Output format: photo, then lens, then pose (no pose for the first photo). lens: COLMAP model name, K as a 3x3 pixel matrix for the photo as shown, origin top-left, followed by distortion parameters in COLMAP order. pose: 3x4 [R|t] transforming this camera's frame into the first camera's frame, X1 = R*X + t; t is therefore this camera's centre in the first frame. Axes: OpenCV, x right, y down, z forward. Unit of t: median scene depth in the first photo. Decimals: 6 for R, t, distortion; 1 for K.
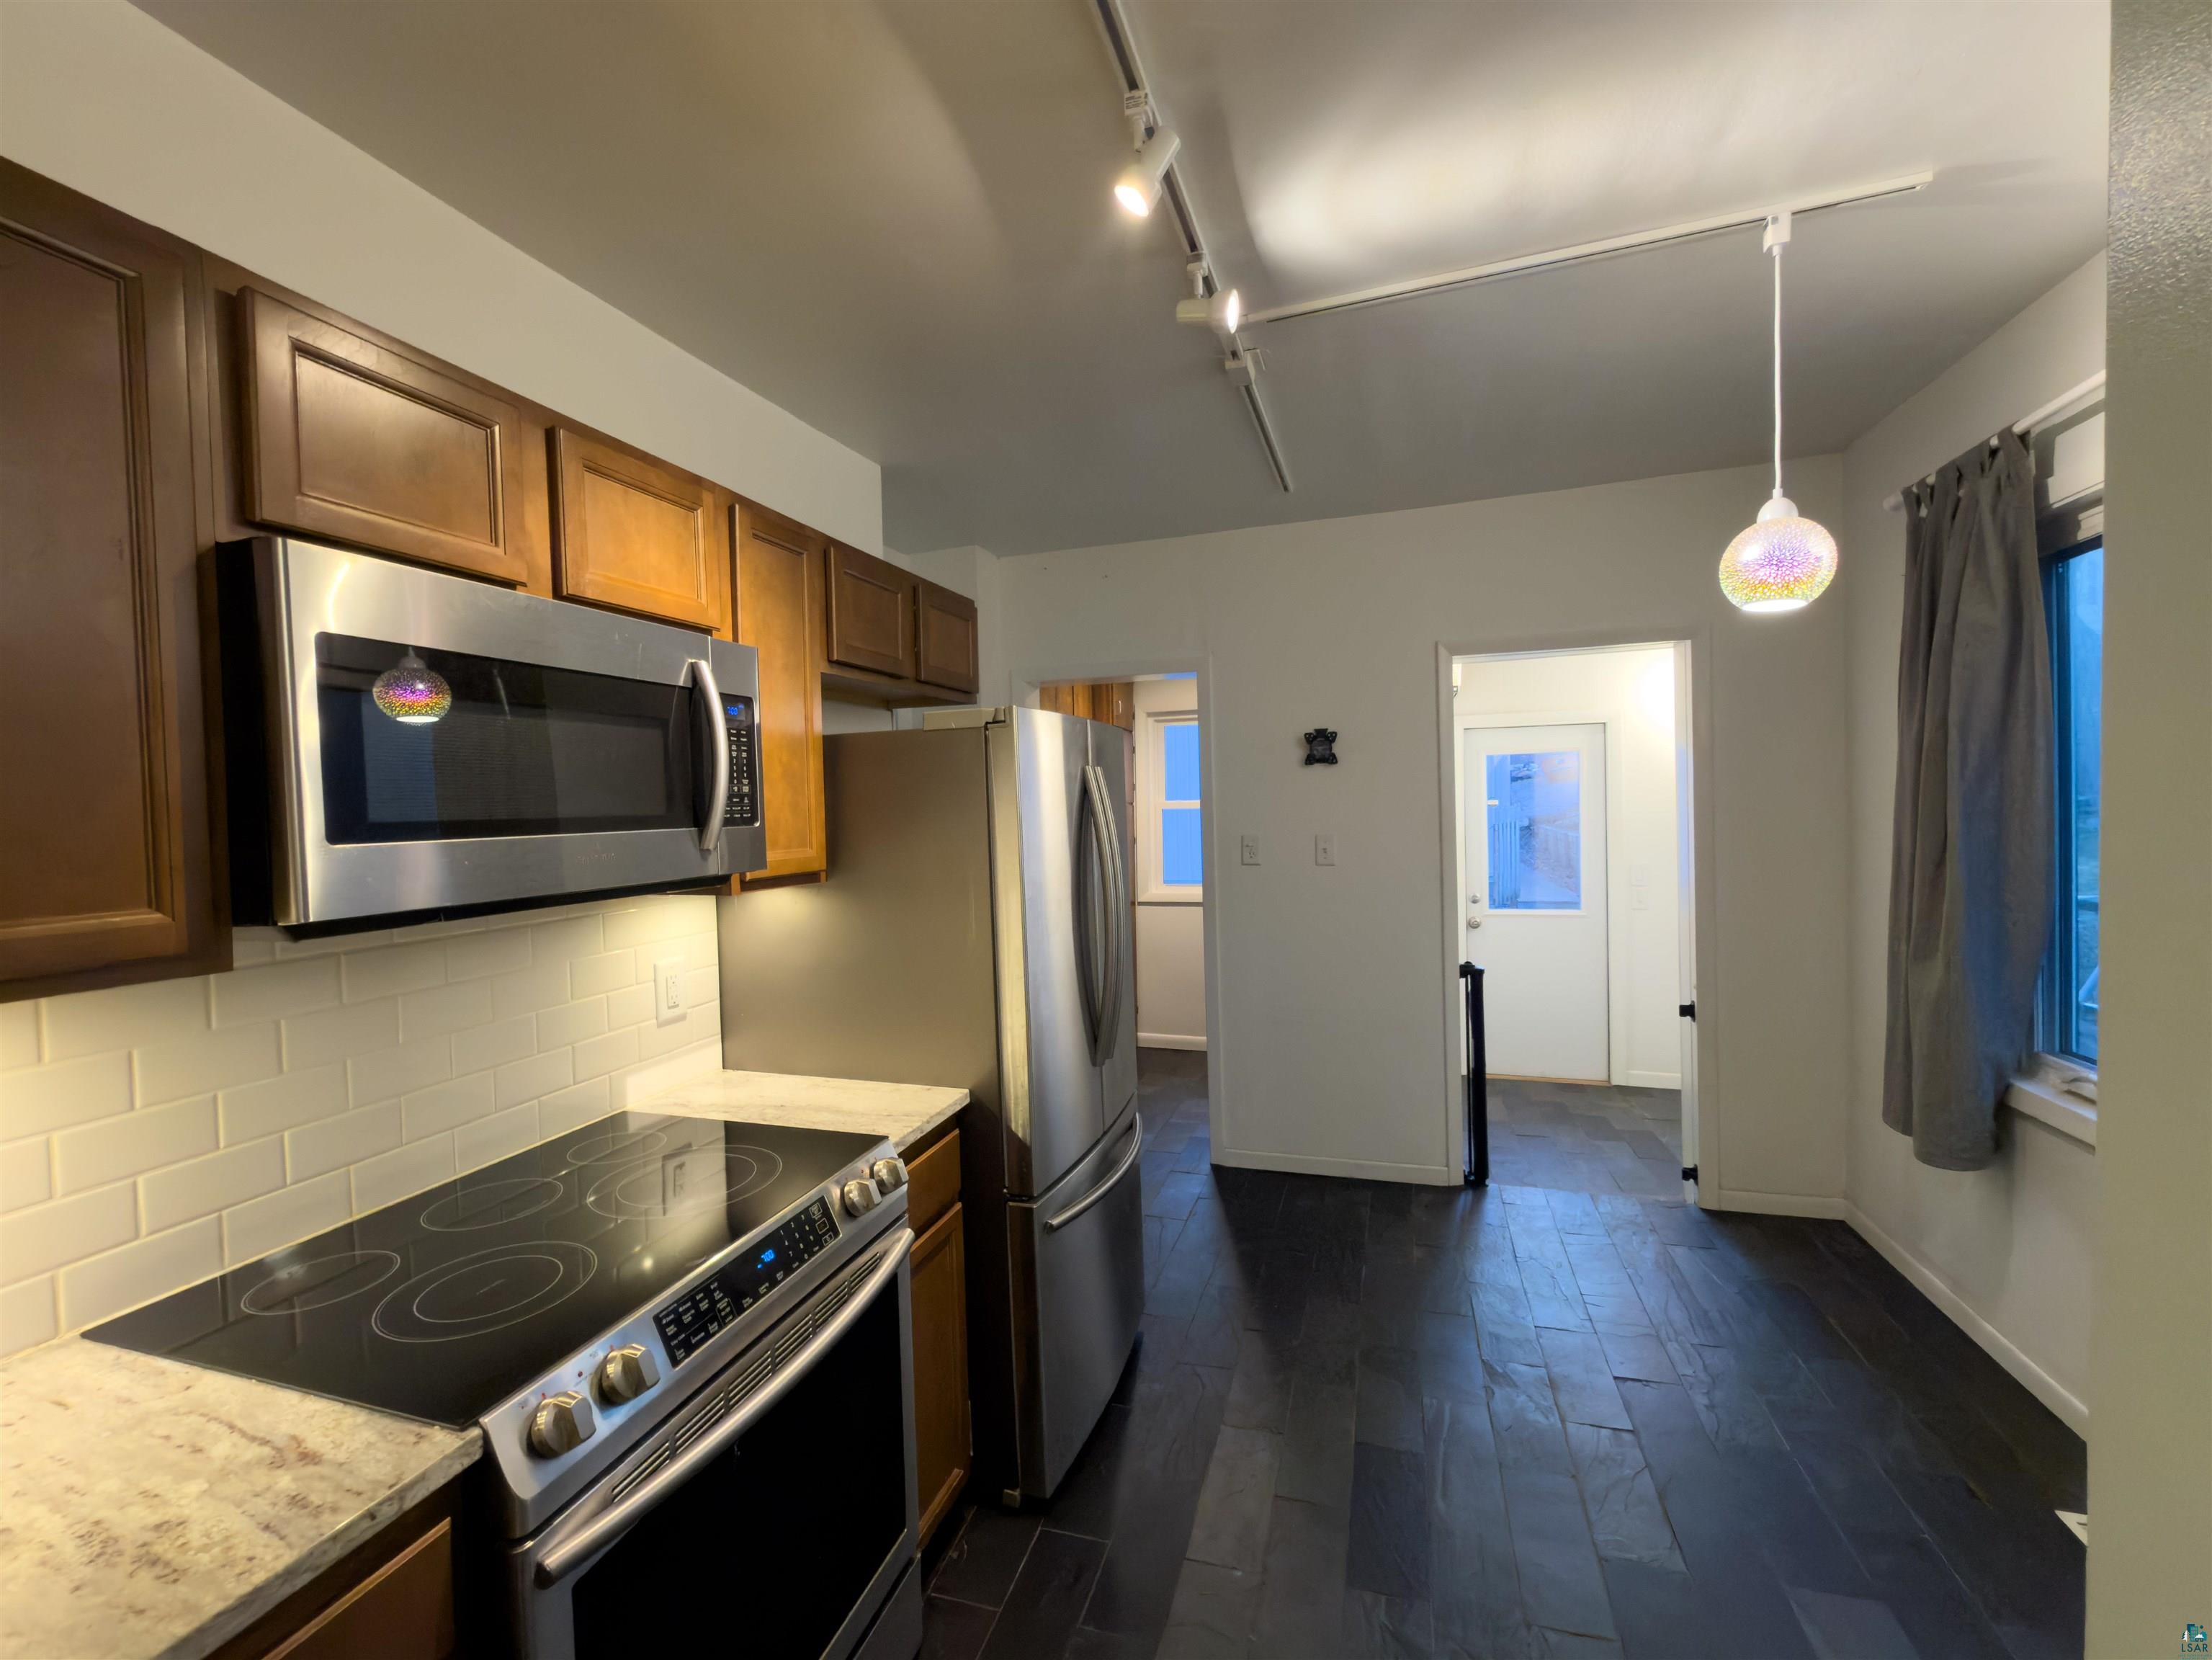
lens RADIAL K [[887.2, 0, 1107.7], [0, 887.2, 827.5], [0, 0, 1]] dist [-0.000016, -0.000209]
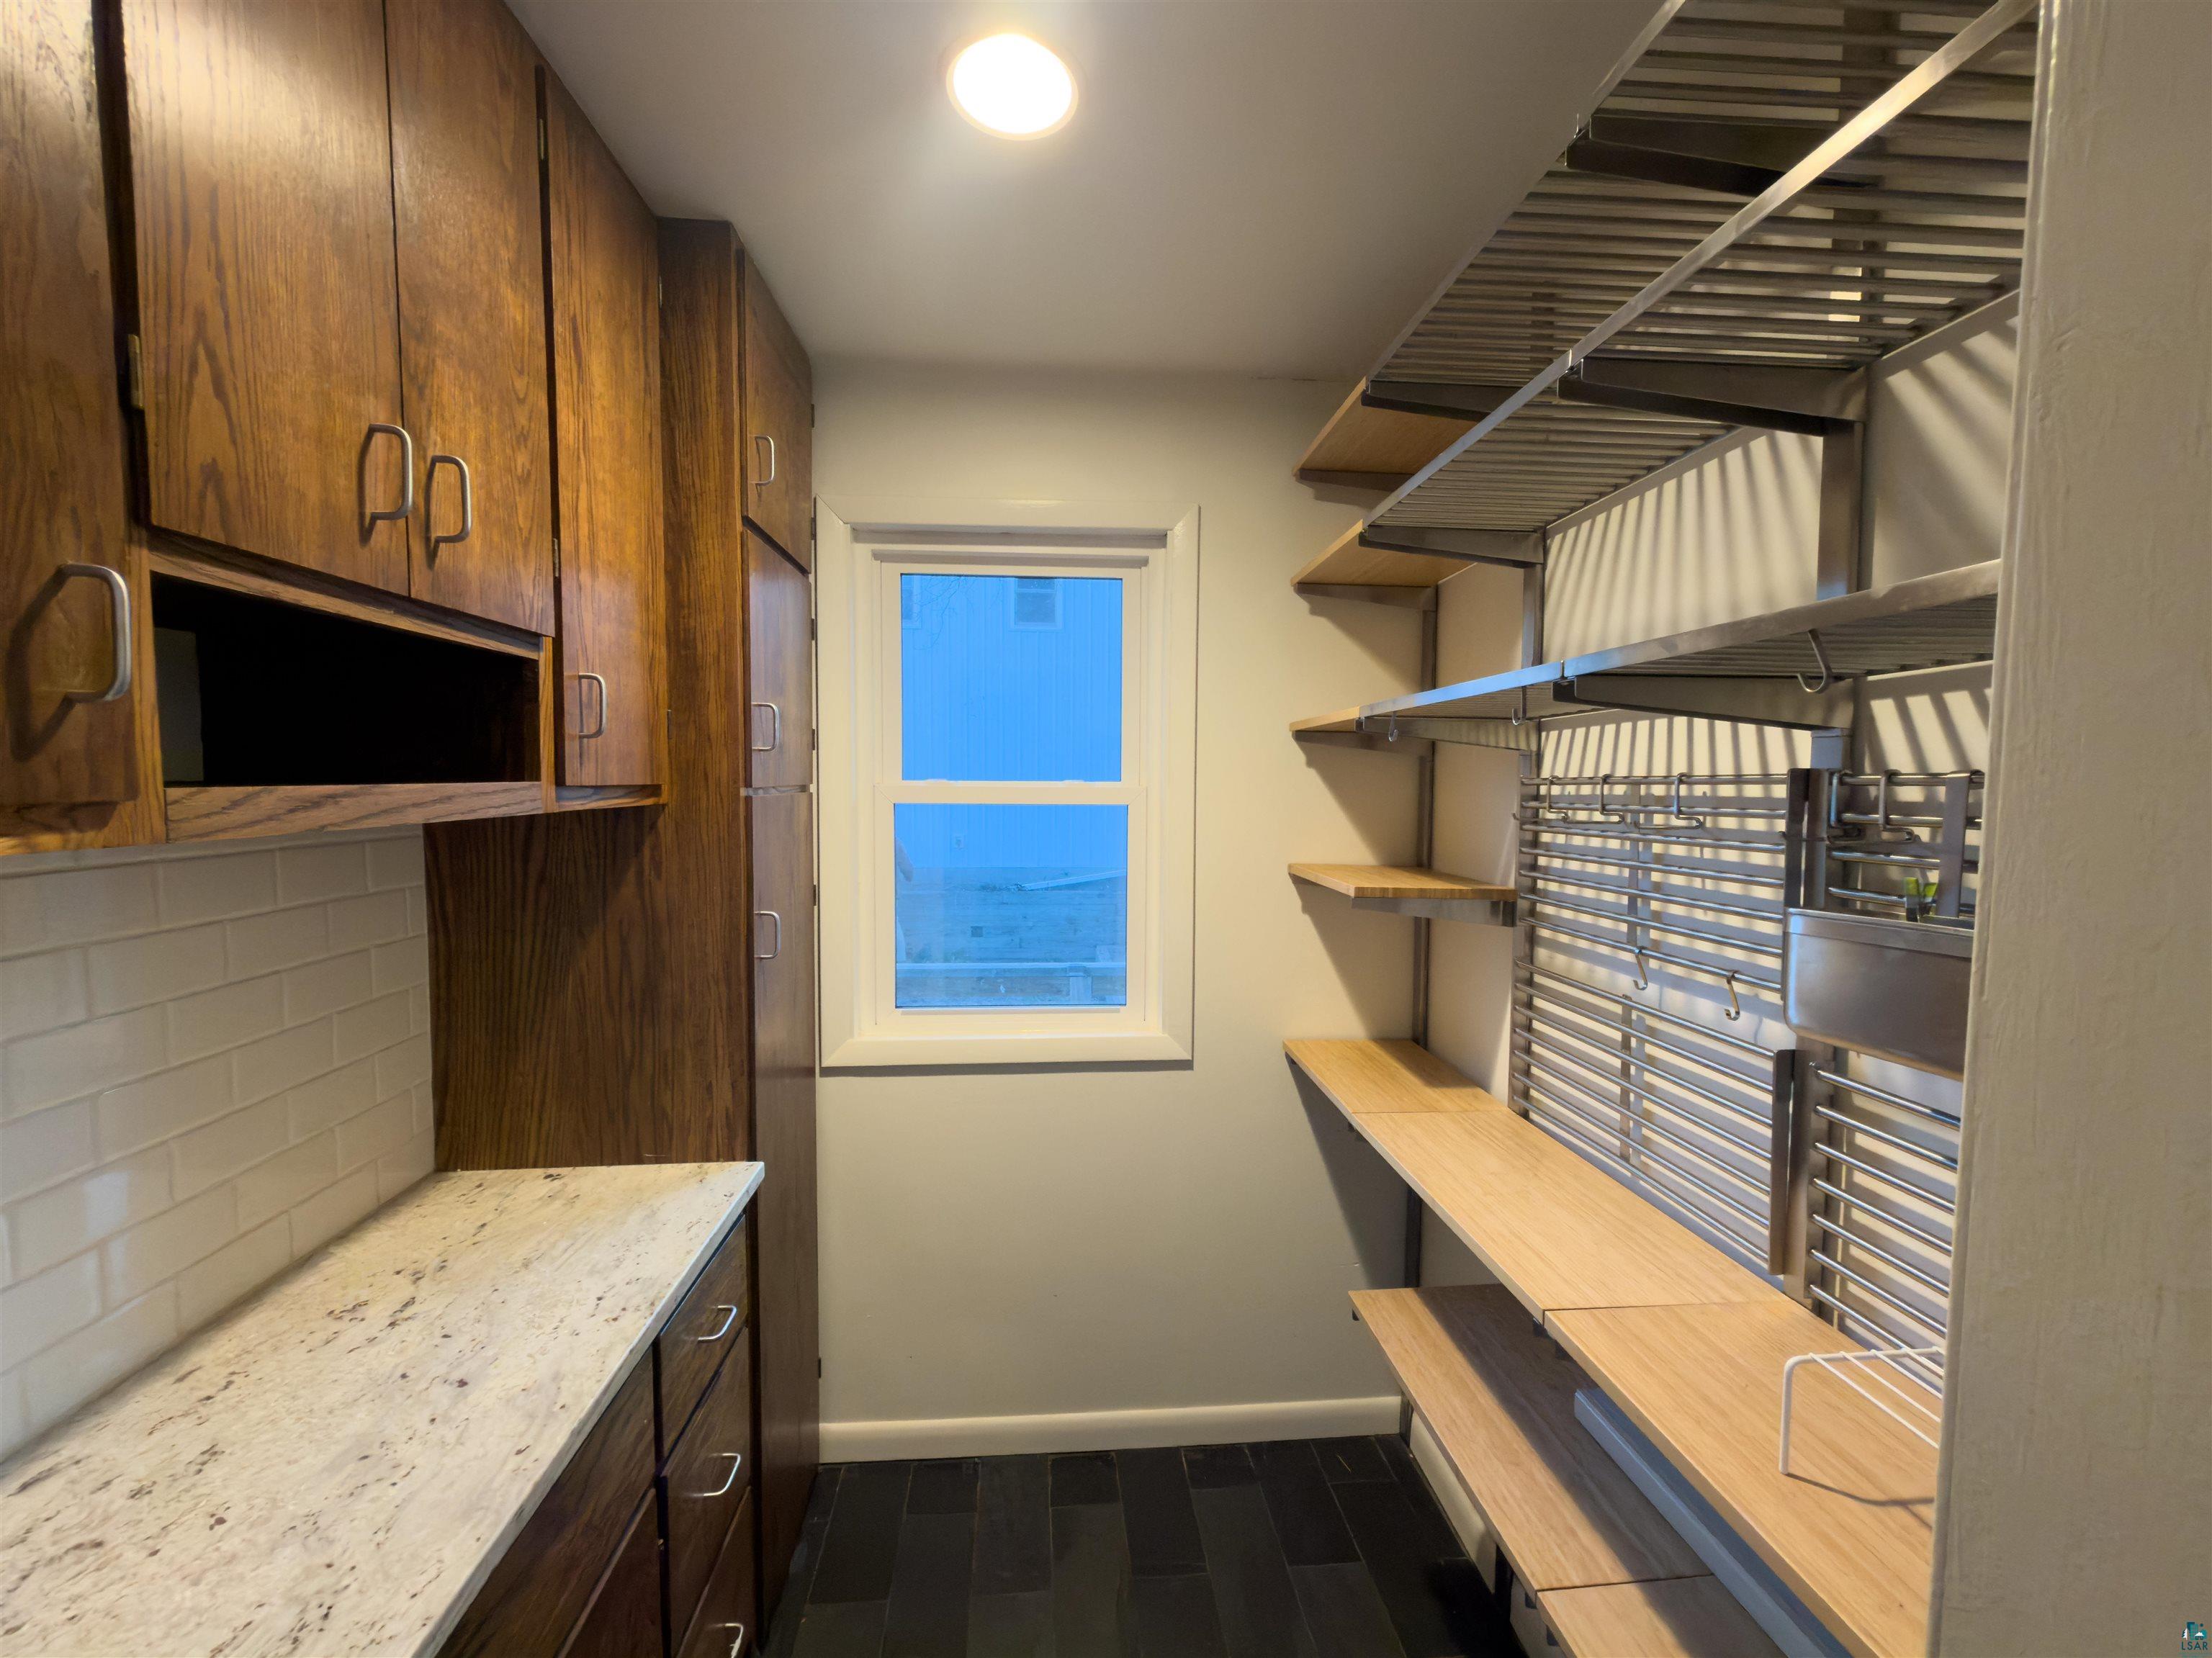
lens RADIAL K [[887.0, 0, 1103.6], [0, 887.0, 828.7], [0, 0, 1]] dist [-0.000016, -0.000209]
pose [[0.924680, 0.003672, 0.380727, 0.003279], [-0.013214, 0.999661, 0.022451, -0.019647], [-0.380516, -0.025790, 0.924415, 0.634309]]
